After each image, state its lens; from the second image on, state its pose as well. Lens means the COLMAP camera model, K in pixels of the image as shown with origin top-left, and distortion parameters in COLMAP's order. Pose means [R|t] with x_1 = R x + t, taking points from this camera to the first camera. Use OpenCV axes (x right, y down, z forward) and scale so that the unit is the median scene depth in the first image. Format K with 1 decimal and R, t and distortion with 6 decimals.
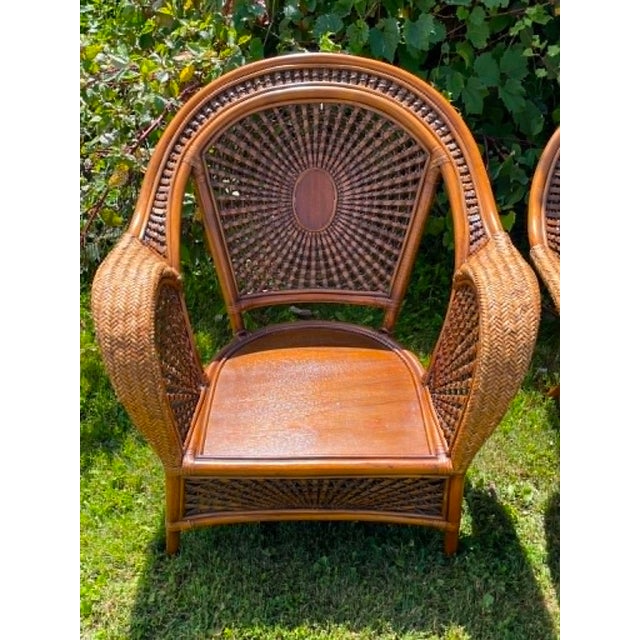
lens RADIAL K [[615.1, 0, 320.0], [0, 615.1, 320.0], [0, 0, 1]] dist [0.098338, -0.176170]
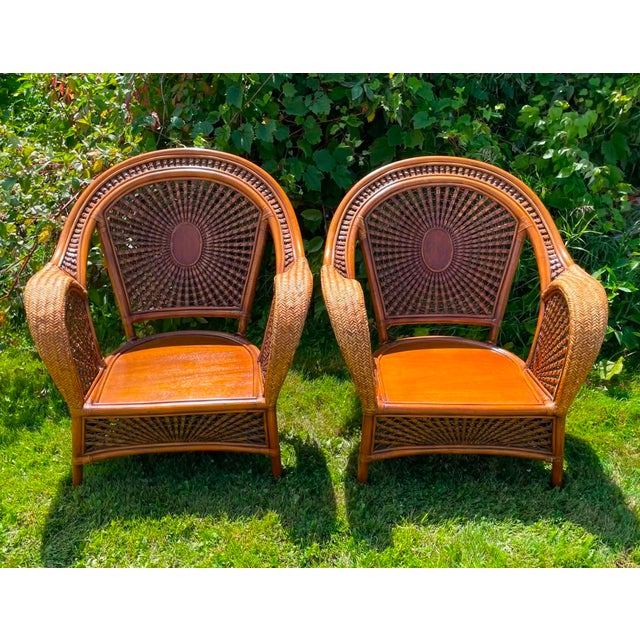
lens RADIAL K [[712.8, 0, 333.2], [0, 712.8, 318.6], [0, 0, 1]] dist [0.145170, -0.345163]
pose [[0.997156, -0.028183, 0.069896, 0.215736], [0.039747, 0.984638, -0.170023, 0.279329], [-0.064031, 0.172317, 0.982958, -0.645155]]
